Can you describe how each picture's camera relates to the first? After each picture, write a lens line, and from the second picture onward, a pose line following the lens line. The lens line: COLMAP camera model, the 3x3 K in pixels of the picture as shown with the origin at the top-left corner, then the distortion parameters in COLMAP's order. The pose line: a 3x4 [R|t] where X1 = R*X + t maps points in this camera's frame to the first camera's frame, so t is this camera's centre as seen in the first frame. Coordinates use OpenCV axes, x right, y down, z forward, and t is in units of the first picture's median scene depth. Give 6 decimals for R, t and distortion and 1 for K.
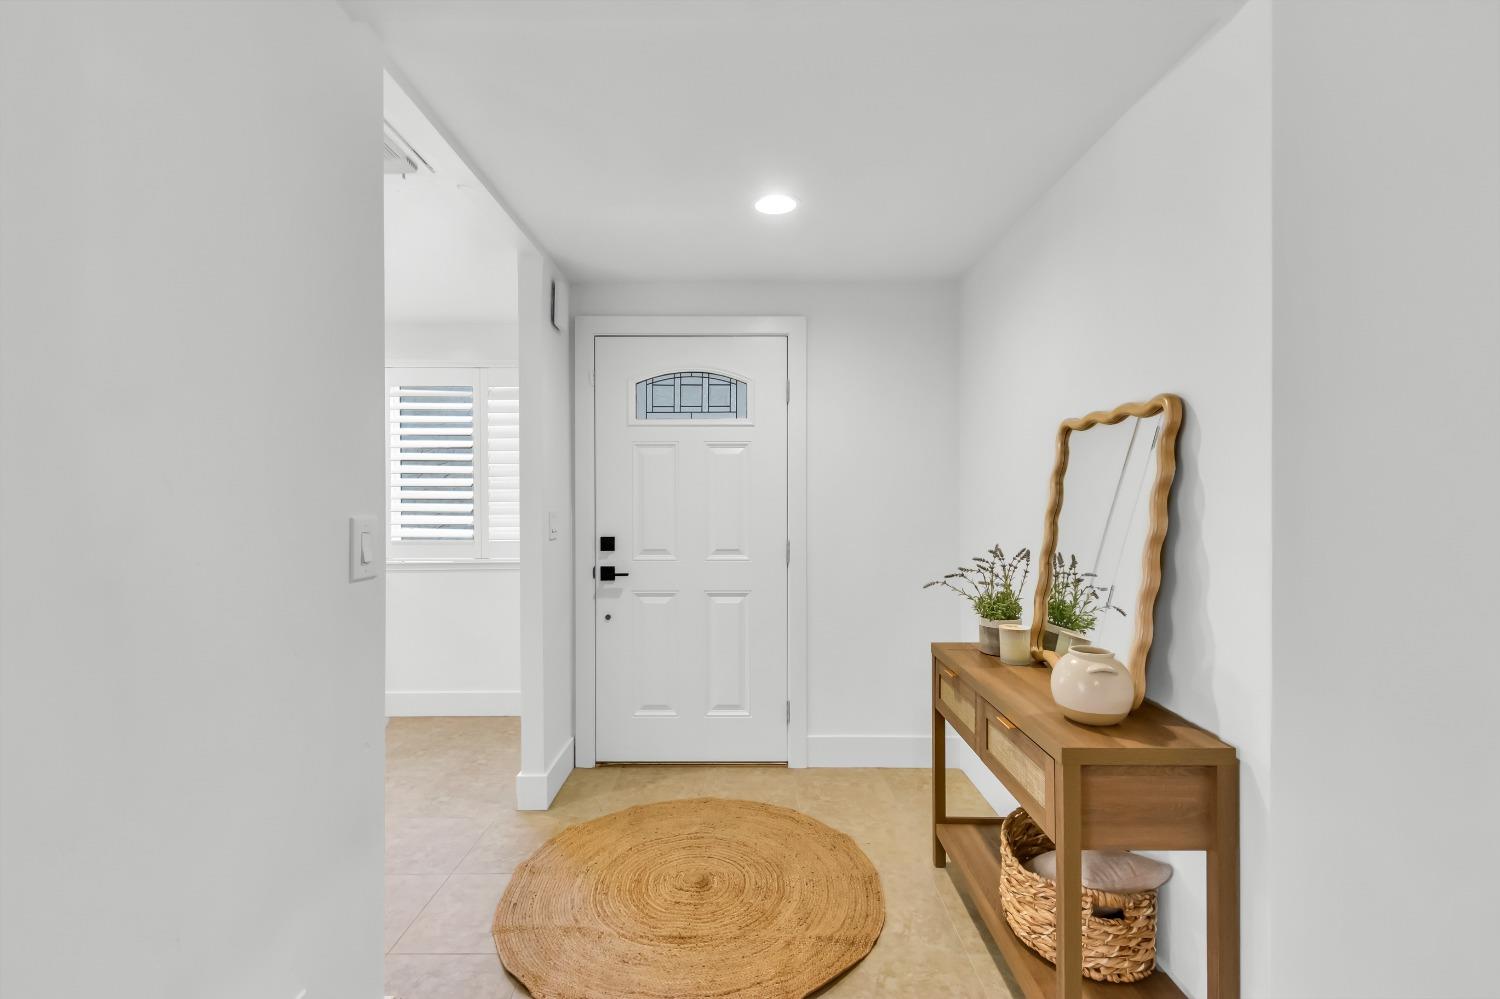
lens RADIAL K [[687.1, 0, 750.0], [0, 687.1, 499.5], [0, 0, 1]] dist [0.003454, -0.000108]
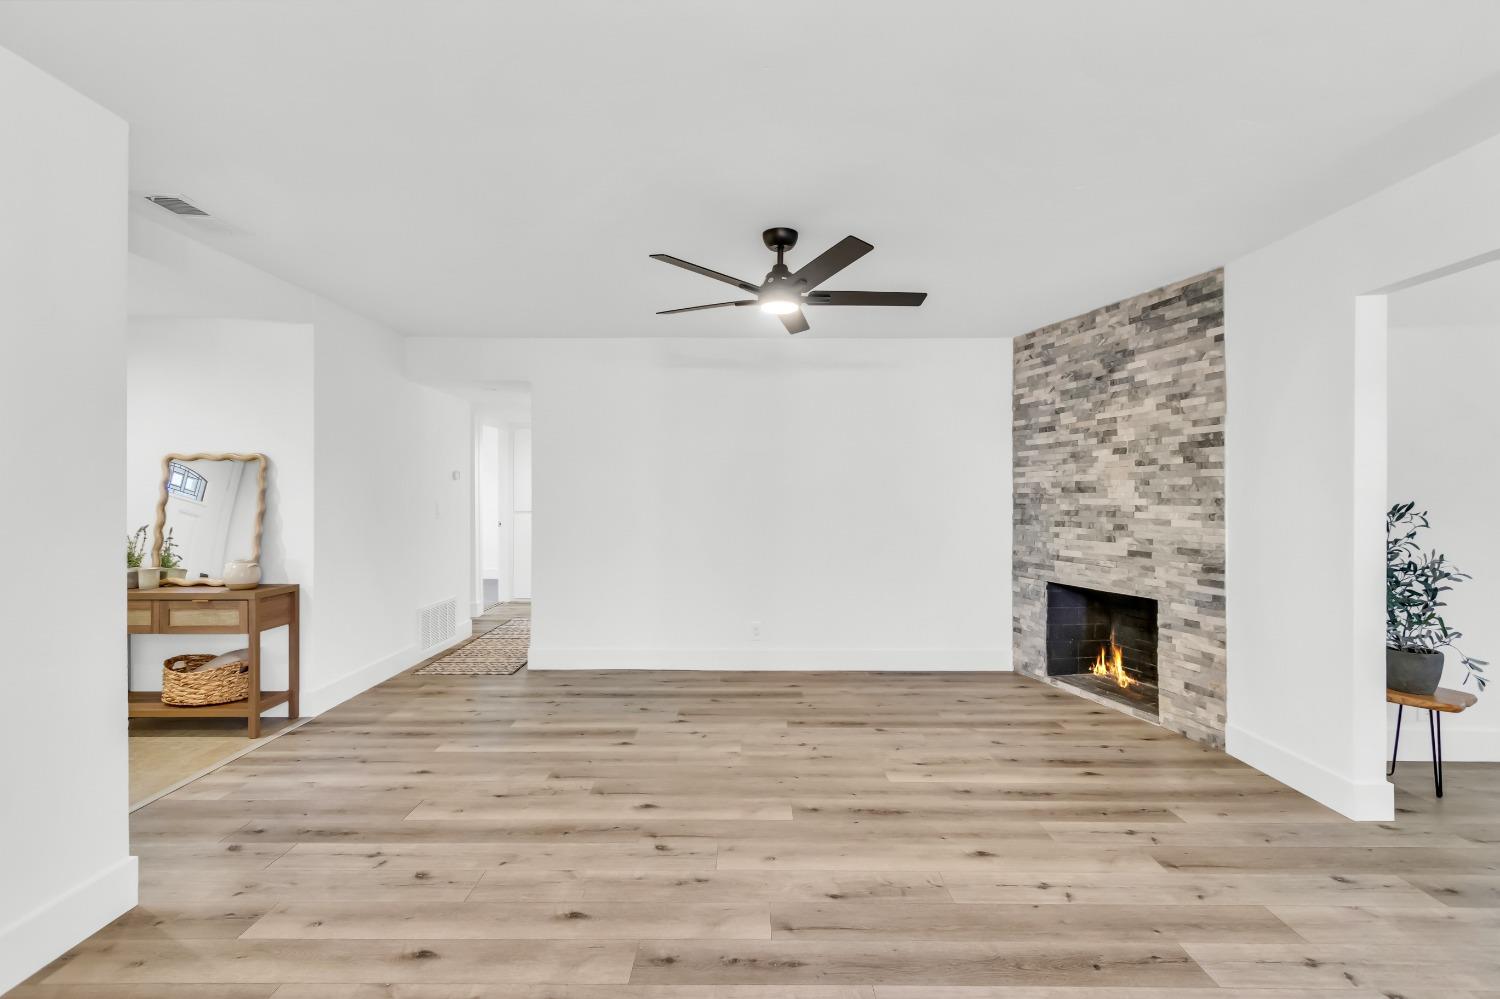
lens RADIAL K [[678.8, 0, 745.2], [0, 678.8, 496.7], [0, 0, 1]] dist [0.016626, -0.006820]
pose [[-0.006193, 0.000014, 0.999981, -1.243679], [0.001408, 0.999999, -0.000006, 0.001441], [-0.999980, 0.001408, -0.006193, -0.483804]]
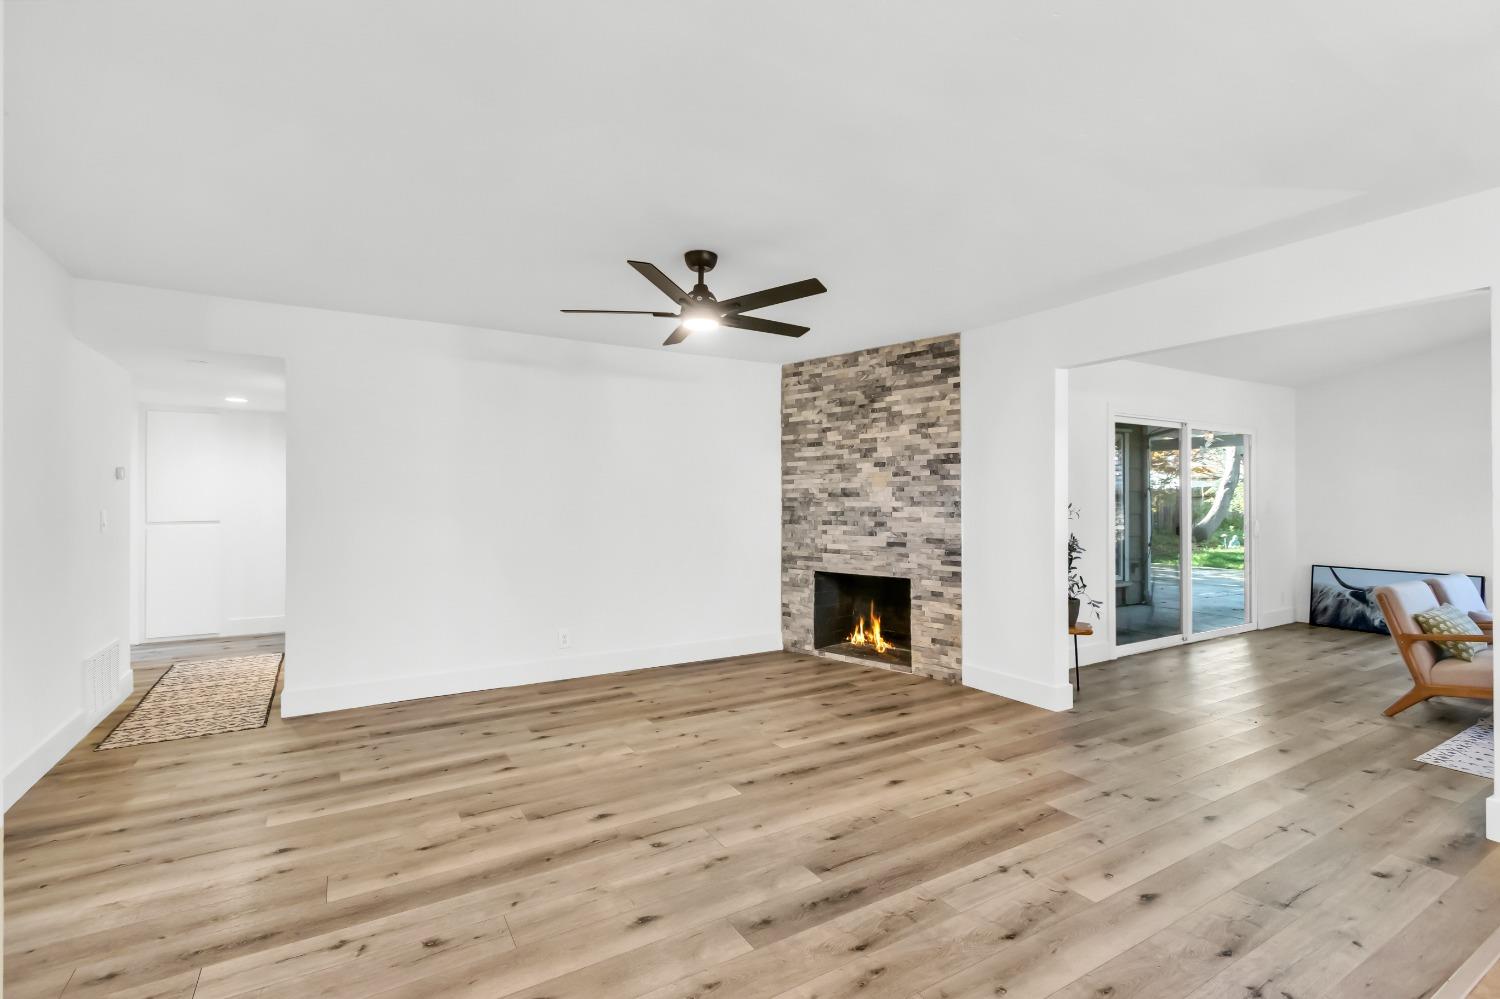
lens RADIAL K [[683.6, 0, 746.6], [0, 683.6, 498.0], [0, 0, 1]] dist [0.007495, 0.000060]
pose [[-0.521113, 0.004013, 0.853478, -1.187931], [0.003815, 0.999990, -0.002373, -0.000611], [-0.853479, 0.002019, -0.521123, 0.077678]]
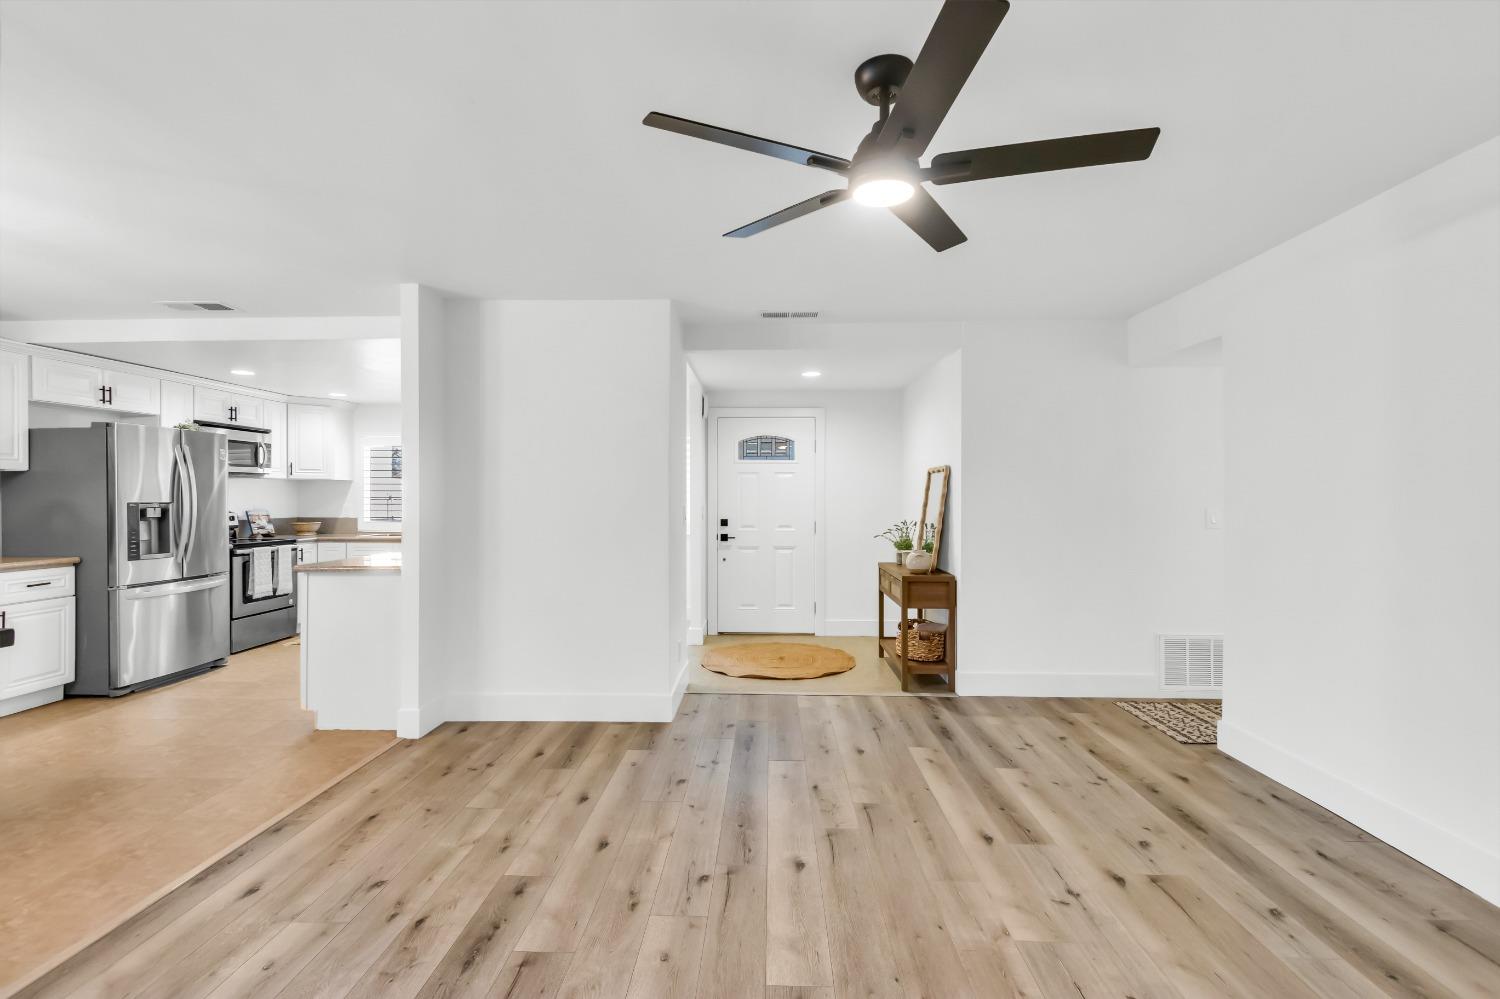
lens RADIAL K [[681.7, 0, 750.0], [0, 681.7, 499.5], [0, 0, 1]] dist [0.002386, -0.000221]
pose [[0.999603, 0.001275, -0.028134, -0.105927], [-0.001297, 0.999999, -0.000743, -0.001248], [0.028133, 0.000780, 0.999604, -1.331407]]
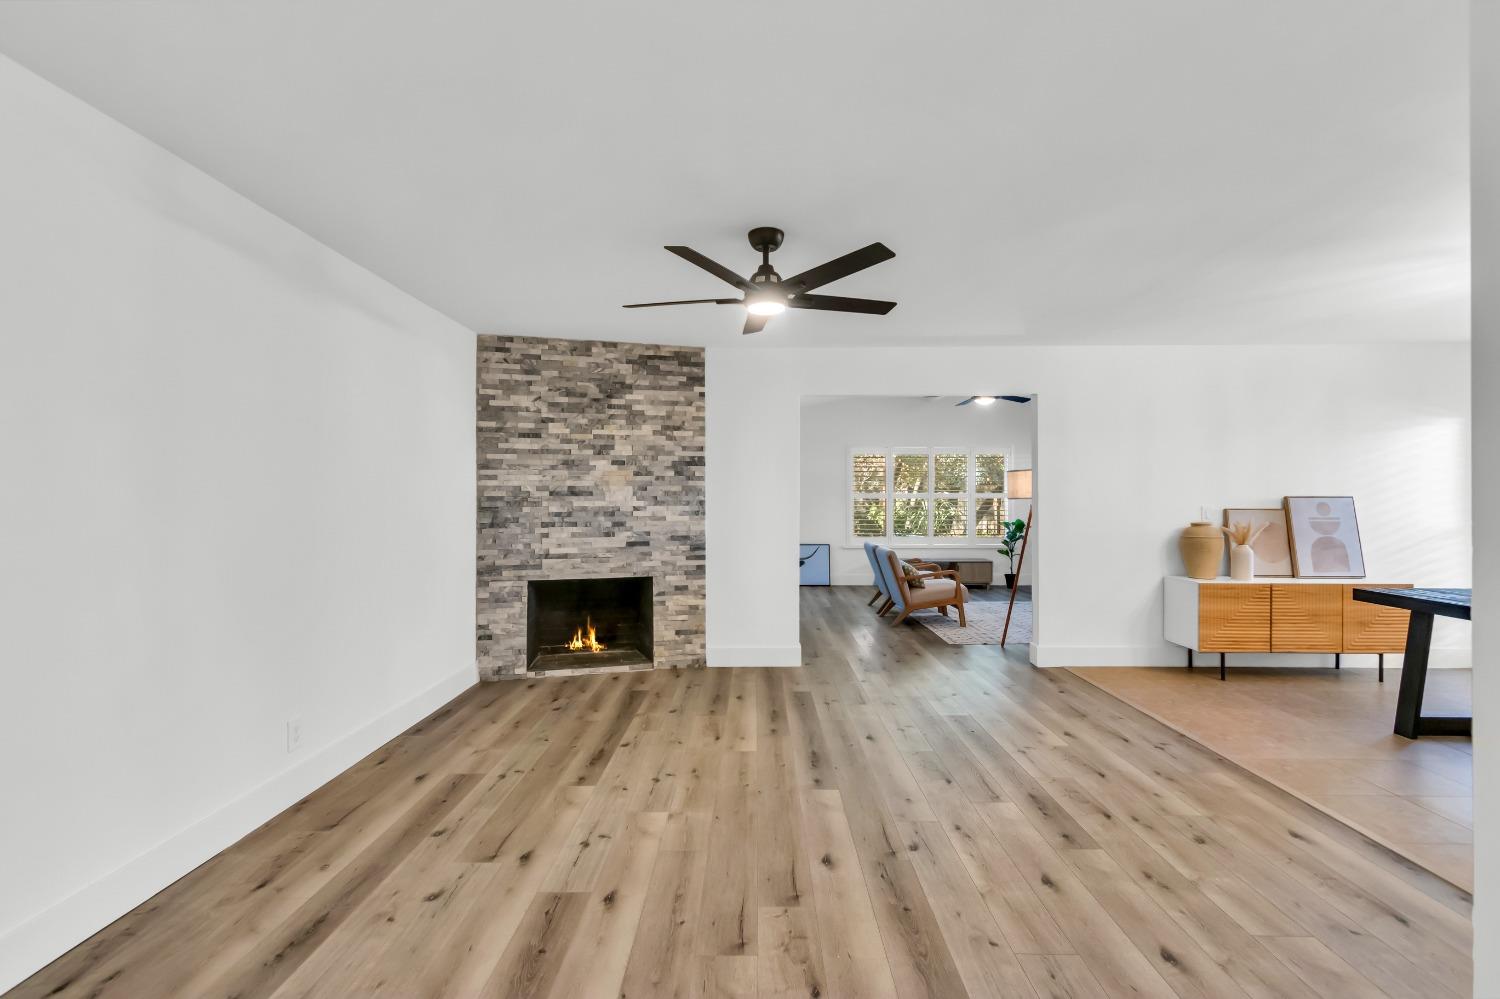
lens RADIAL K [[678.7, 0, 750.9], [0, 678.7, 498.2], [0, 0, 1]] dist [0.004396, 0.000018]
pose [[-0.999986, 0.001957, 0.004992, 0.047194], [0.001964, 0.999997, 0.001433, -0.003593], [-0.004990, 0.001443, -0.999987, 0.690338]]
